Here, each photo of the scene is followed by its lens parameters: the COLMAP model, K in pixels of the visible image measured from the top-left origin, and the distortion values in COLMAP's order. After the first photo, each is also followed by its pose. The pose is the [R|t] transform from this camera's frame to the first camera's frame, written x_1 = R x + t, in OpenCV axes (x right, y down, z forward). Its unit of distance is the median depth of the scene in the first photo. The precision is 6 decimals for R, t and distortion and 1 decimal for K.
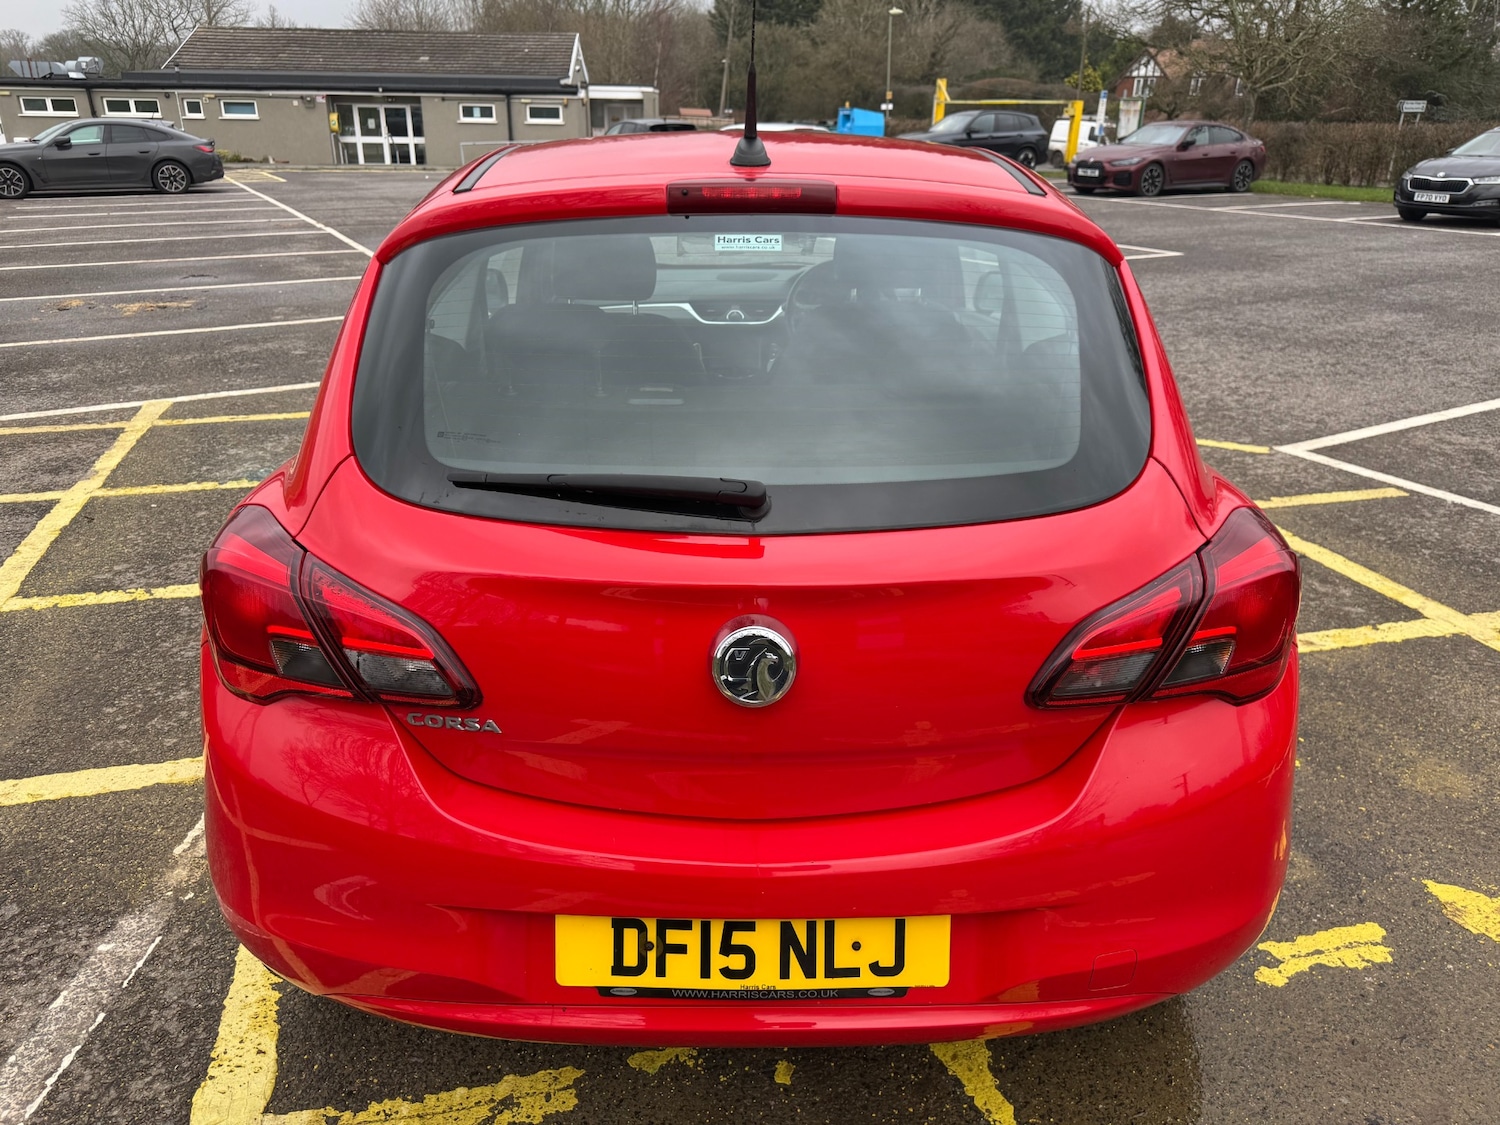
lens RADIAL K [[1059.1, 0, 743.4], [0, 1059.1, 561.8], [0, 0, 1]] dist [0.027423, -0.033367]
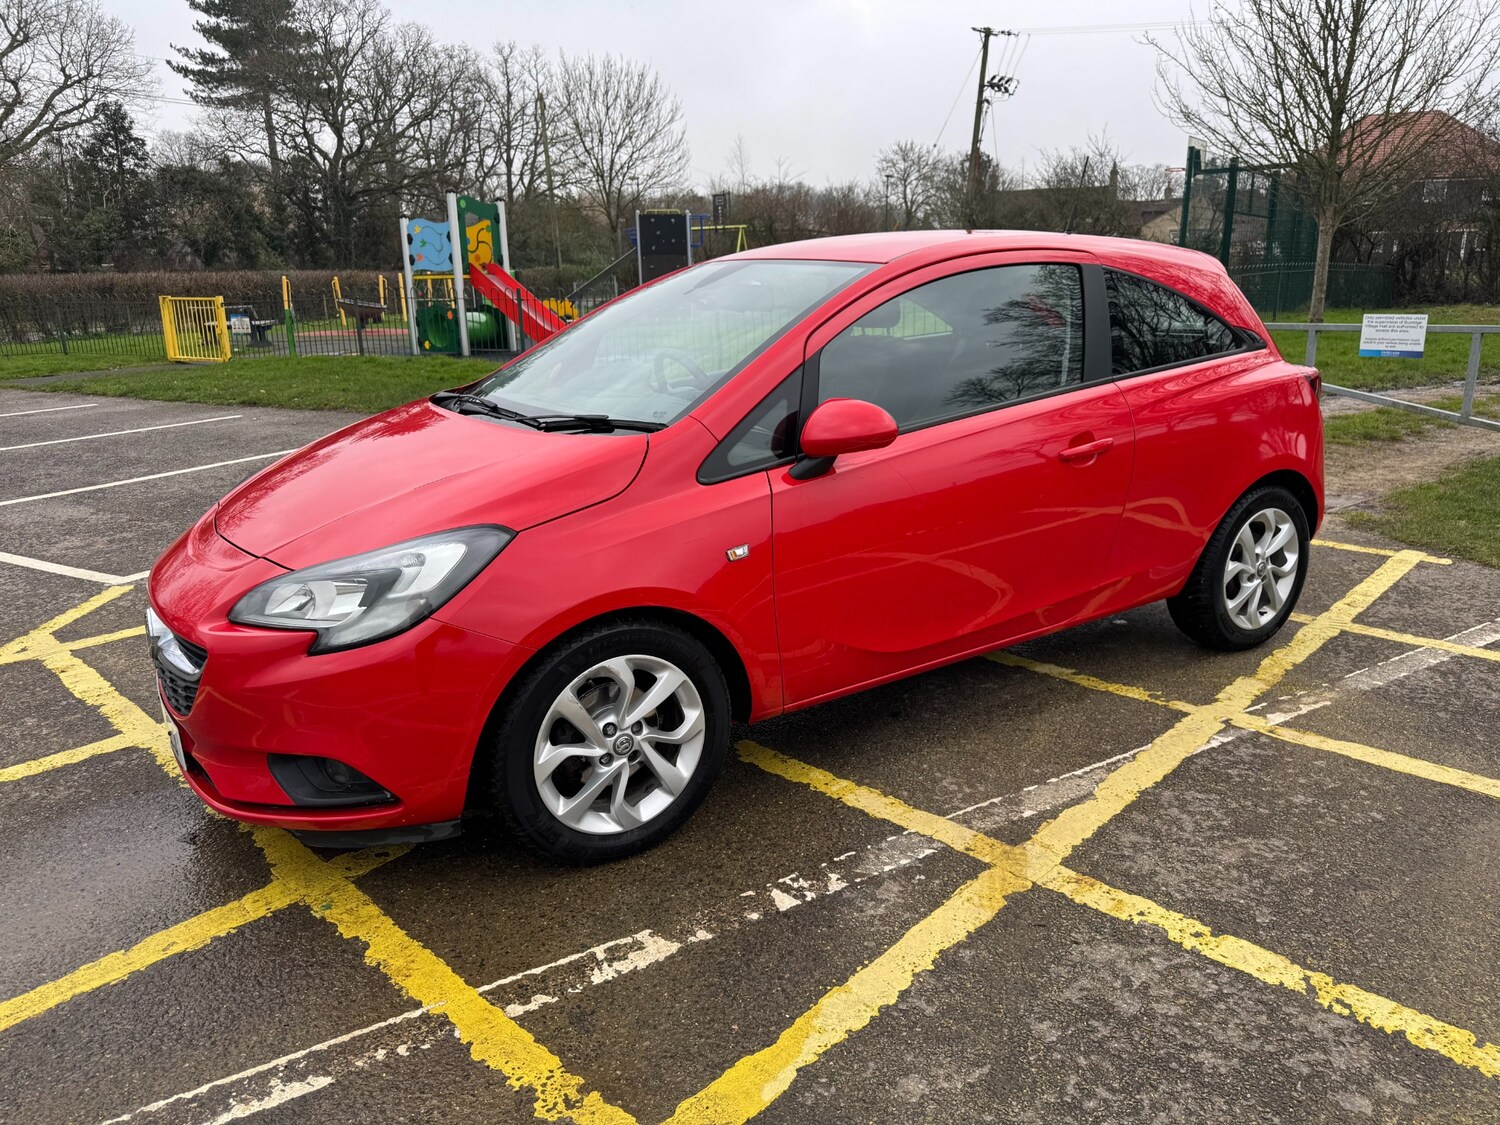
lens RADIAL K [[1059.1, 0, 760.3], [0, 1059.1, 575.2], [0, 0, 1]] dist [0.027423, -0.033367]
pose [[-0.538244, -0.231611, 0.810339, -0.830090], [0.335514, 0.823136, 0.458124, -0.525207], [-0.773126, 0.518462, -0.365340, 1.353634]]
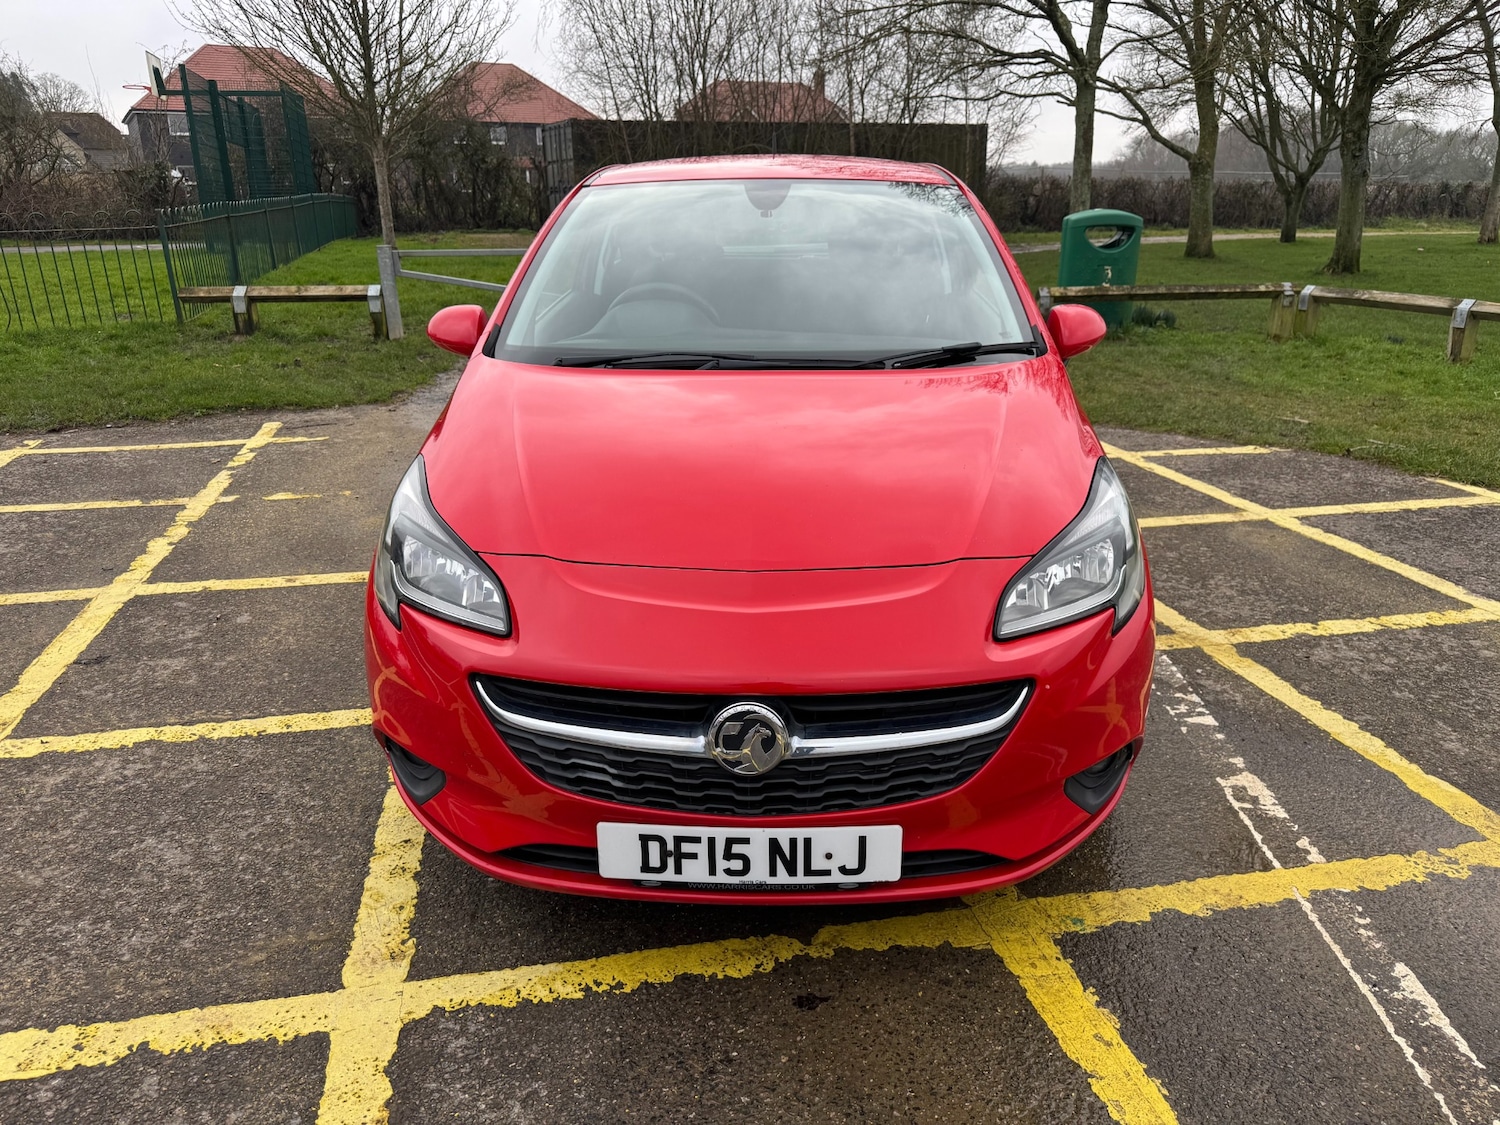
lens RADIAL K [[1059.1, 0, 751.2], [0, 1059.1, 561.6], [0, 0, 1]] dist [0.027423, -0.033367]
pose [[-0.999214, -0.015541, 0.036460, -0.022866], [0.012850, 0.743201, 0.668945, -0.683177], [-0.037493, 0.668888, -0.742417, 1.740933]]
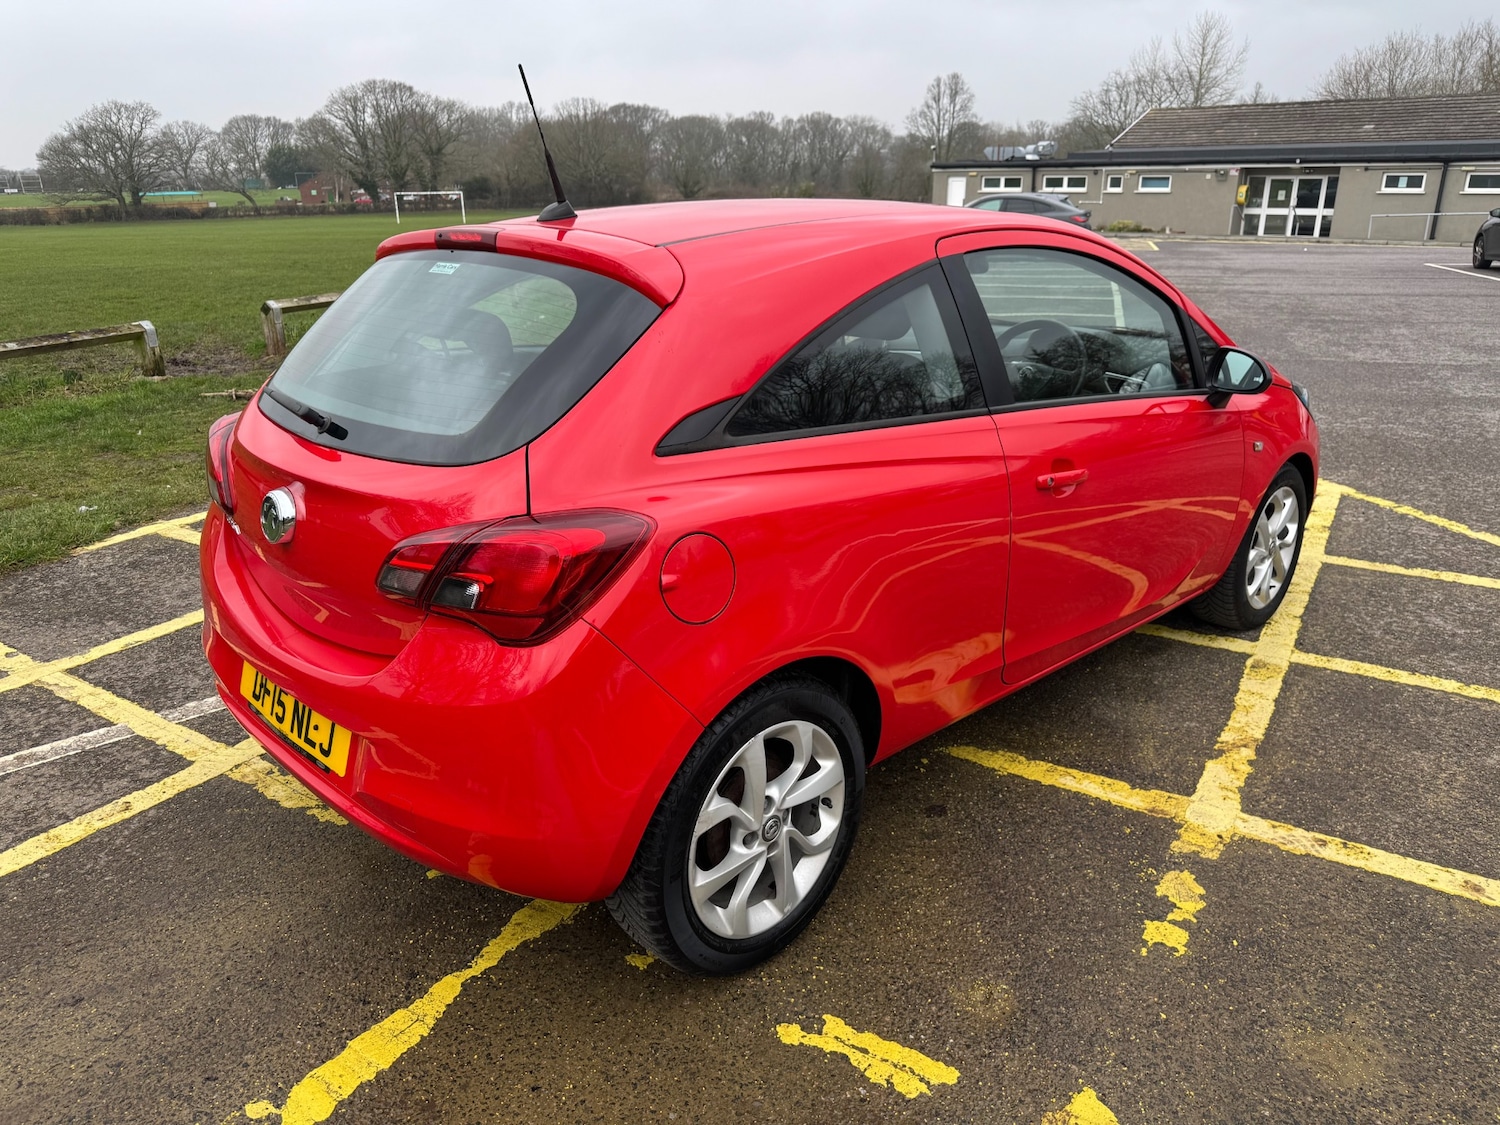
lens RADIAL K [[1059.1, 0, 755.3], [0, 1059.1, 562.9], [0, 0, 1]] dist [0.027423, -0.033367]
pose [[0.697949, 0.225723, -0.679644, 0.594990], [-0.265439, 0.962970, 0.047234, -0.037923], [0.665139, 0.147437, 0.732019, 0.111834]]
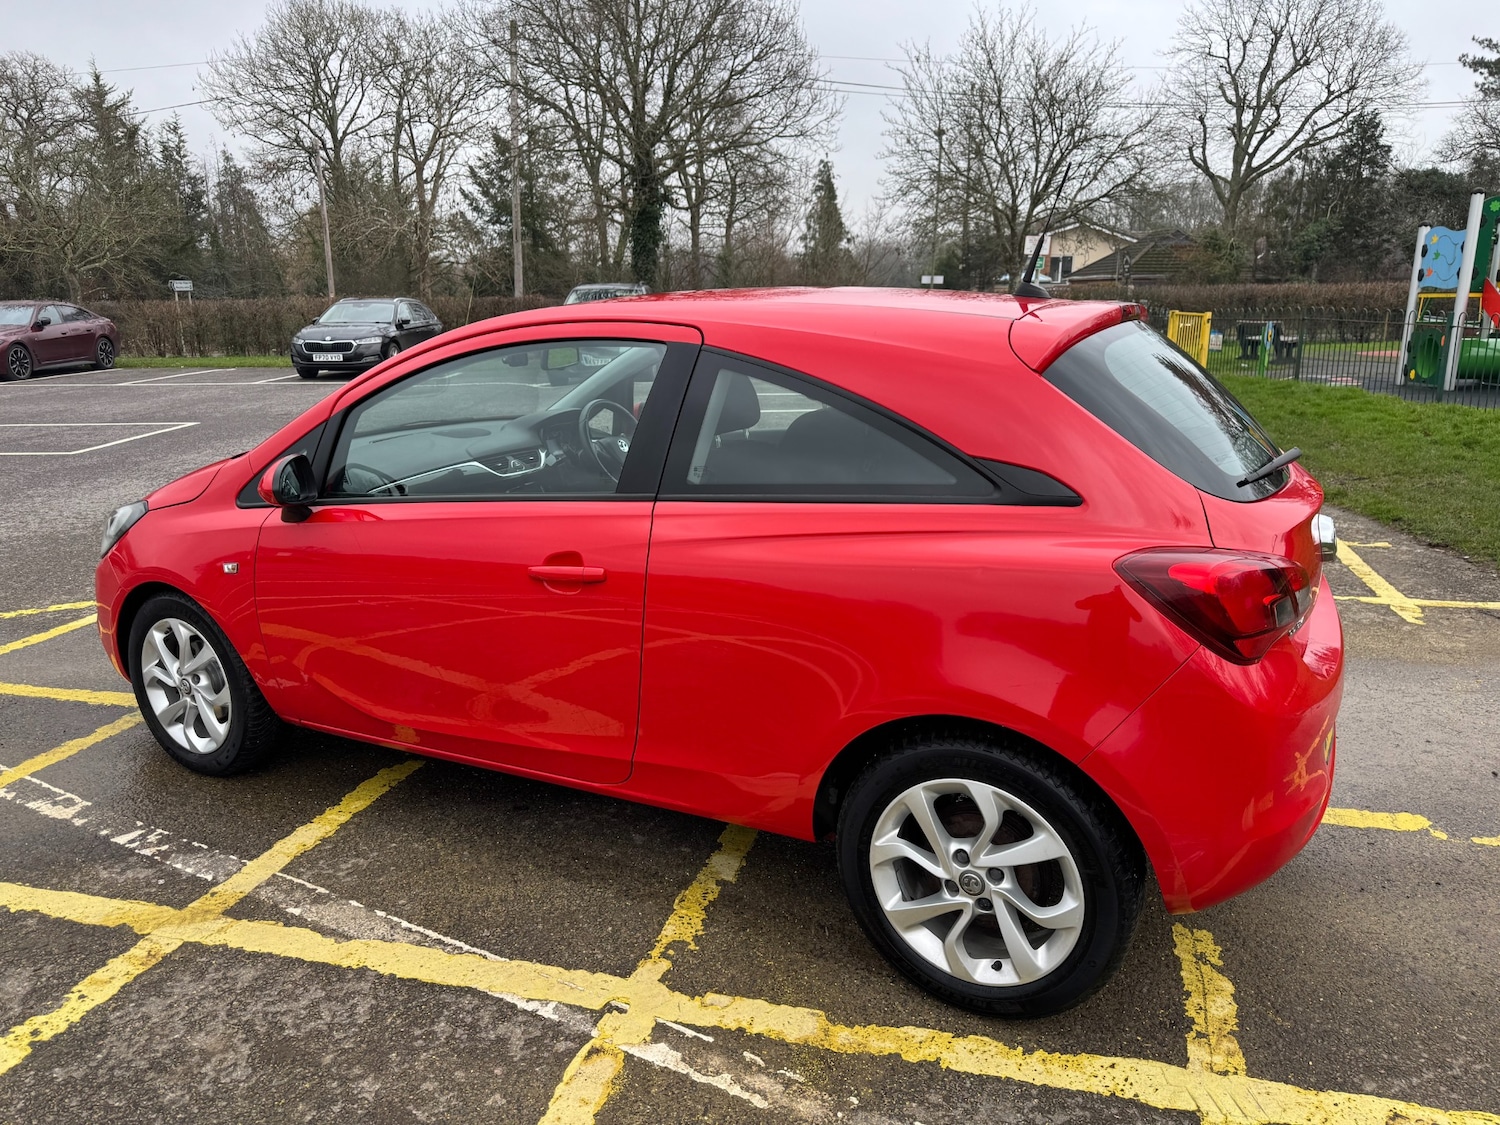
lens RADIAL K [[1059.1, 0, 743.3], [0, 1059.1, 581.4], [0, 0, 1]] dist [0.027423, -0.033367]
pose [[0.490962, -0.239902, 0.837498, -0.761088], [0.350600, 0.934461, 0.062147, -0.113452], [-0.797518, 0.263115, 0.542895, 0.299283]]
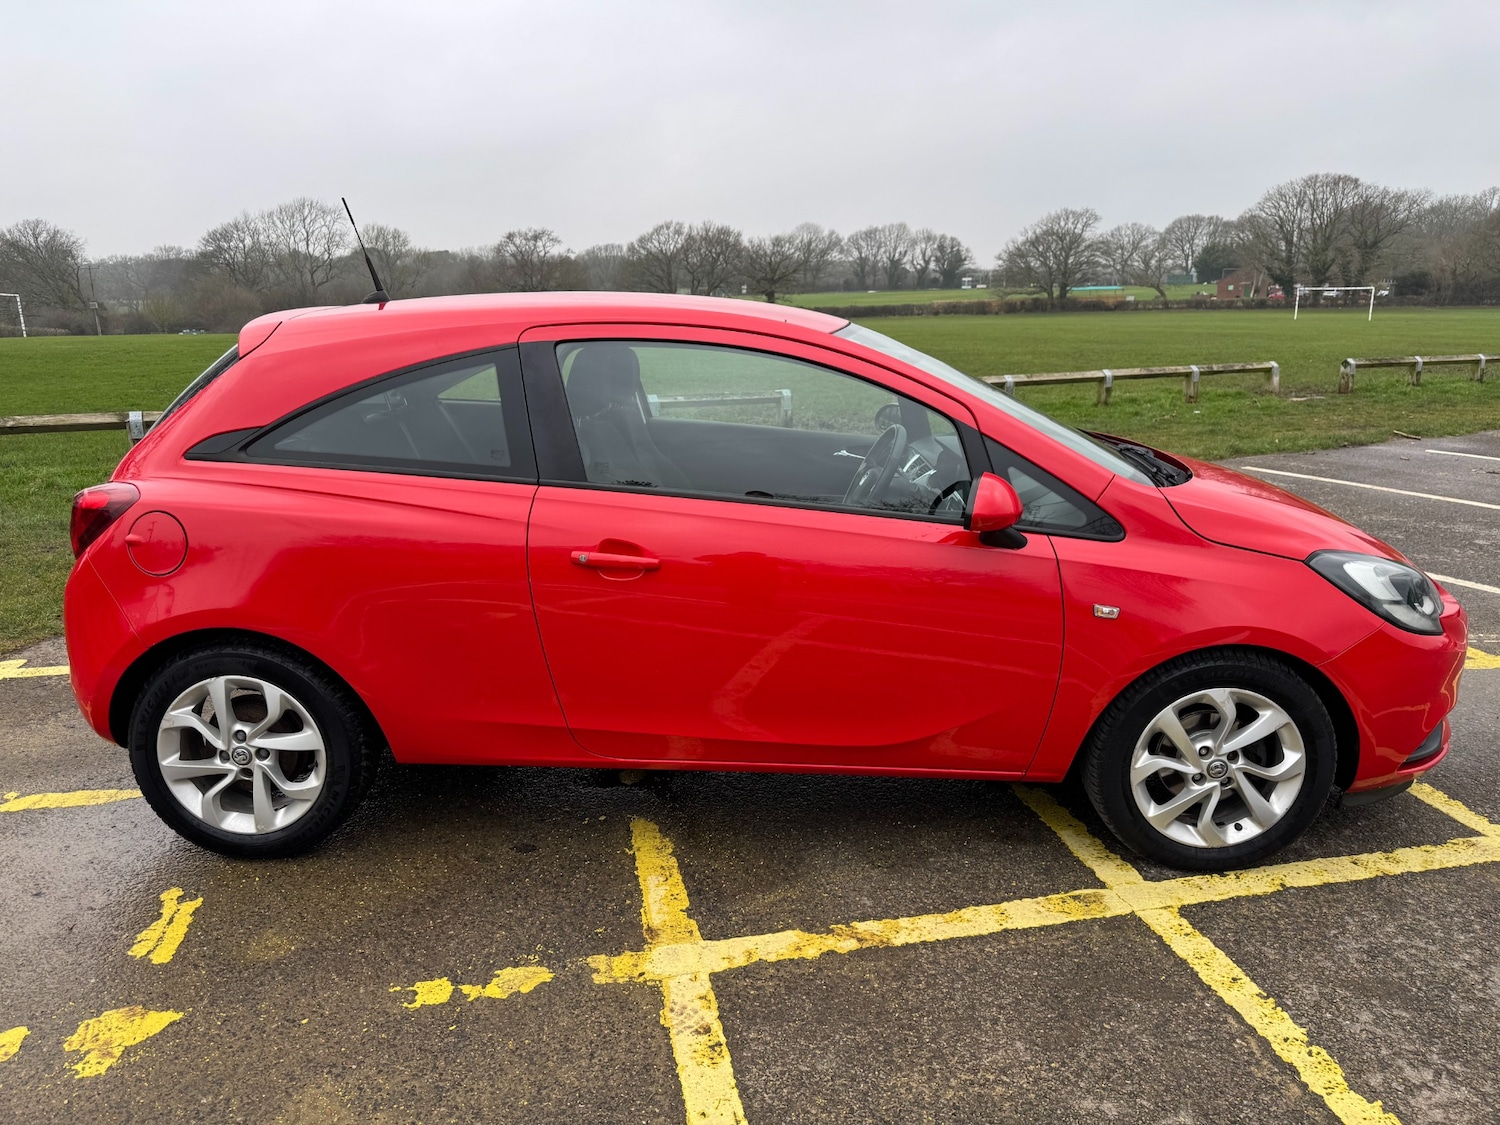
lens RADIAL K [[1059.1, 0, 752.6], [0, 1059.1, 573.2], [0, 0, 1]] dist [0.027423, -0.033367]
pose [[-0.024129, 0.250693, -0.967766, 0.947352], [-0.384029, 0.891450, 0.240498, -0.320915], [0.923006, 0.377453, 0.074763, 0.809016]]
